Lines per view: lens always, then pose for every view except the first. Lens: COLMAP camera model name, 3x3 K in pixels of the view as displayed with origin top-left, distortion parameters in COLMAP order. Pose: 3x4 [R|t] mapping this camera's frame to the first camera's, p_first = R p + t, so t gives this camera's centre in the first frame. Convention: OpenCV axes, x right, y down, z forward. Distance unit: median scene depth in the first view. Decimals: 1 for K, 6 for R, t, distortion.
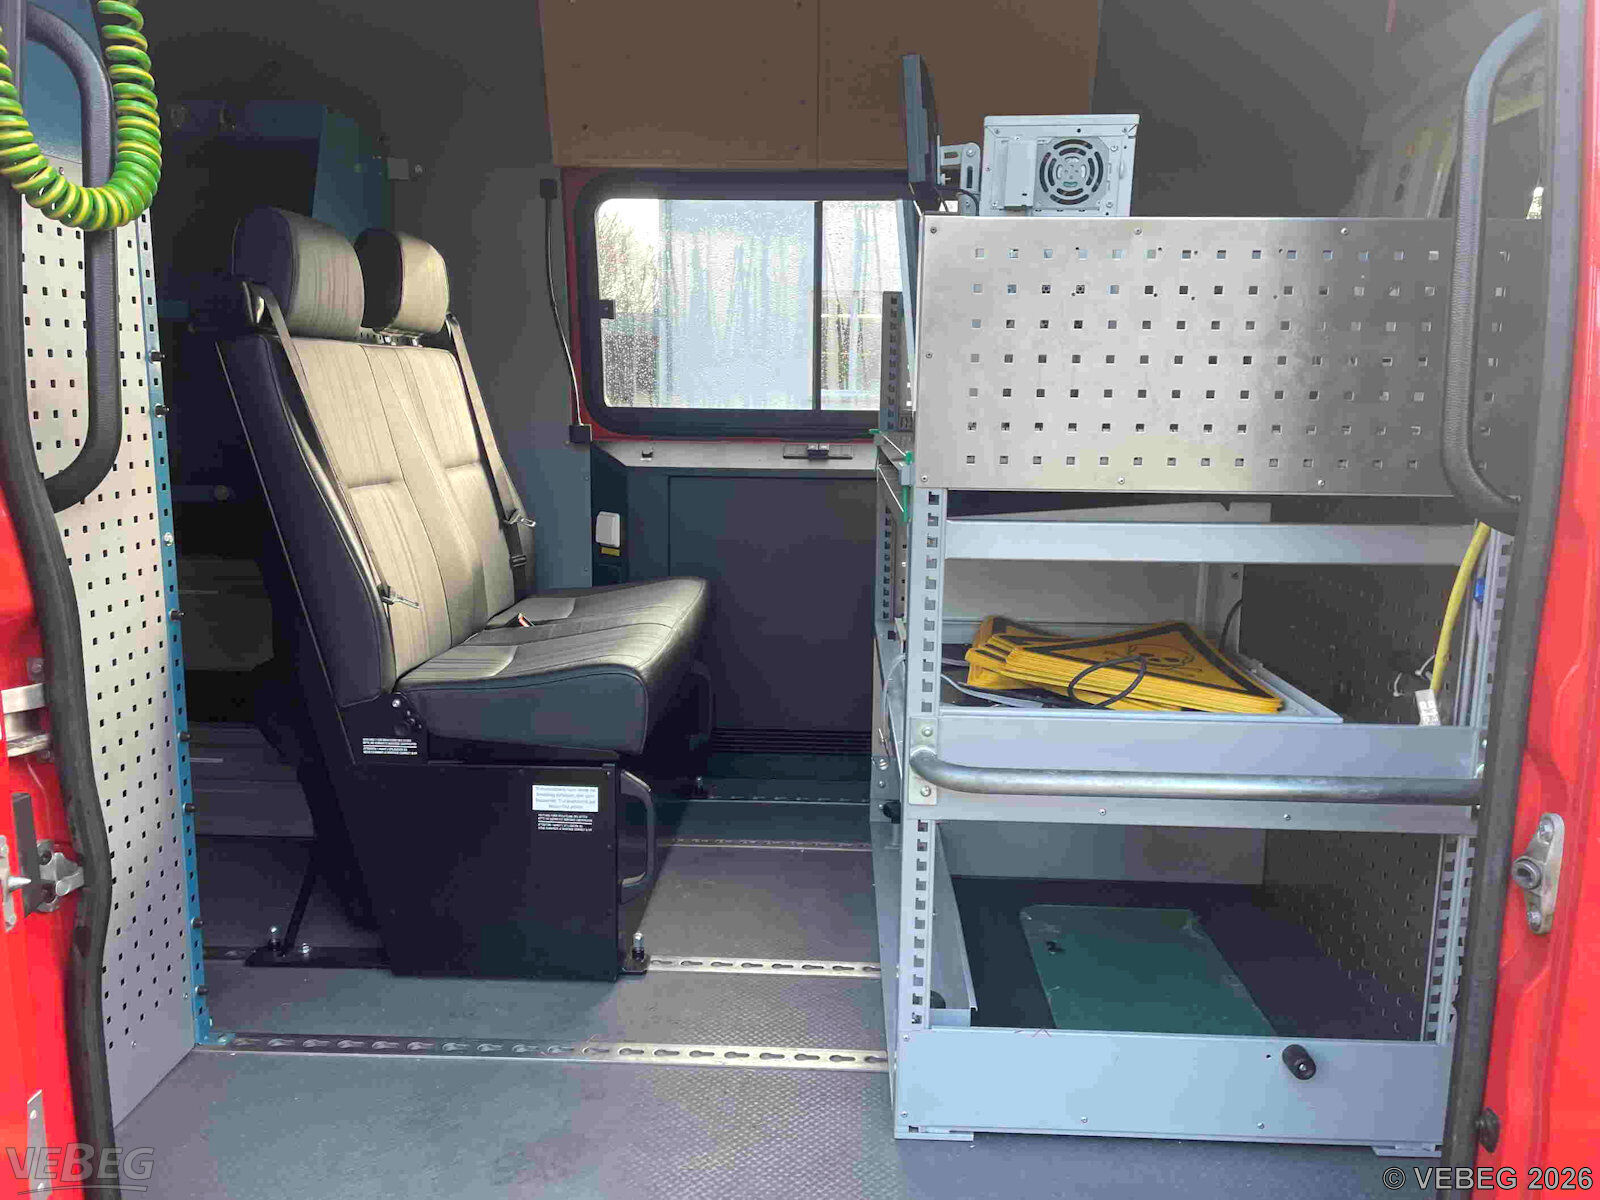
lens RADIAL K [[1198.0, 0, 800.0], [0, 1198.0, 600.0], [0, 0, 1]] dist [0.088600, -0.106380]
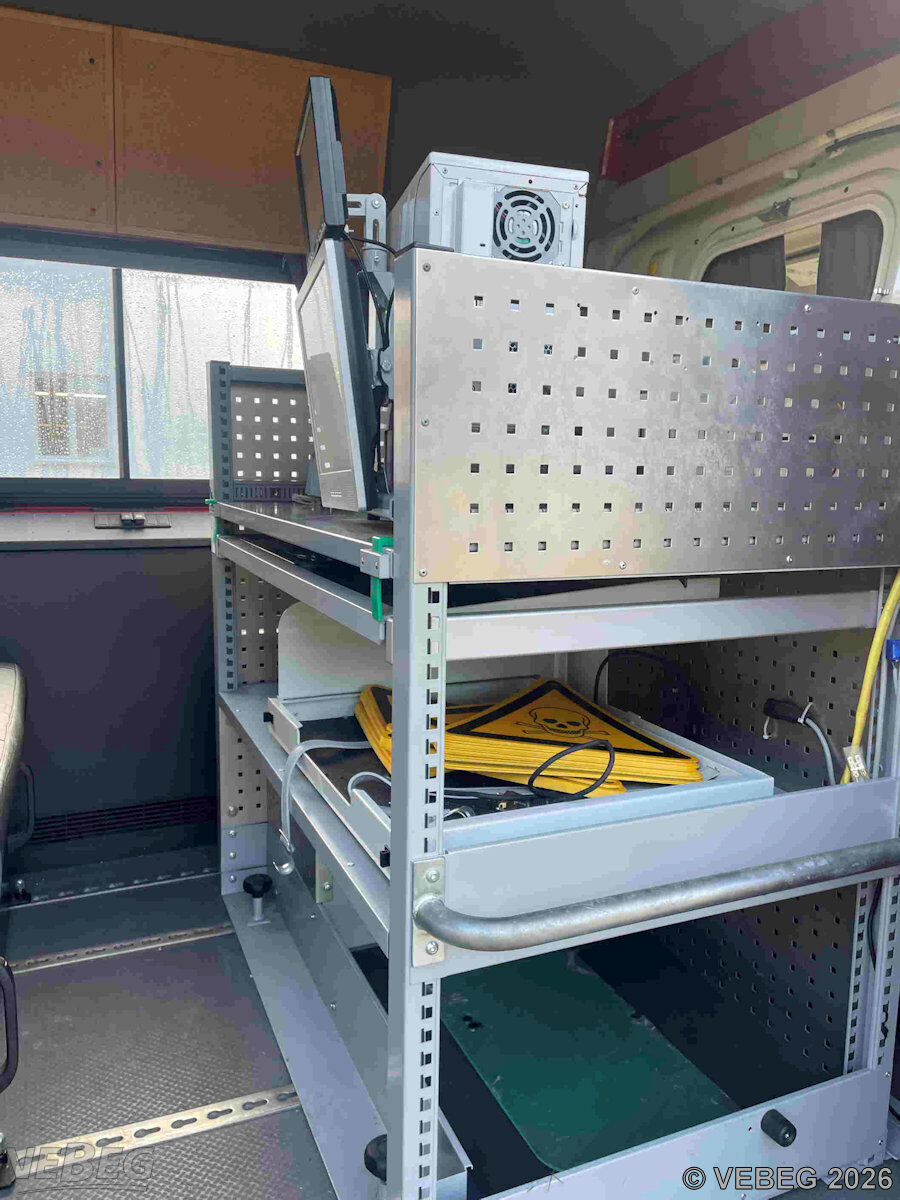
lens RADIAL K [[898.5, 0, 450.2], [0, 898.5, 594.5], [0, 0, 1]] dist [0.088600, -0.106380]
pose [[0.903155, -0.059238, 0.425208, -0.132691], [0.068991, 0.997589, -0.007561, -0.076004], [-0.423735, 0.036164, 0.905064, 0.414882]]
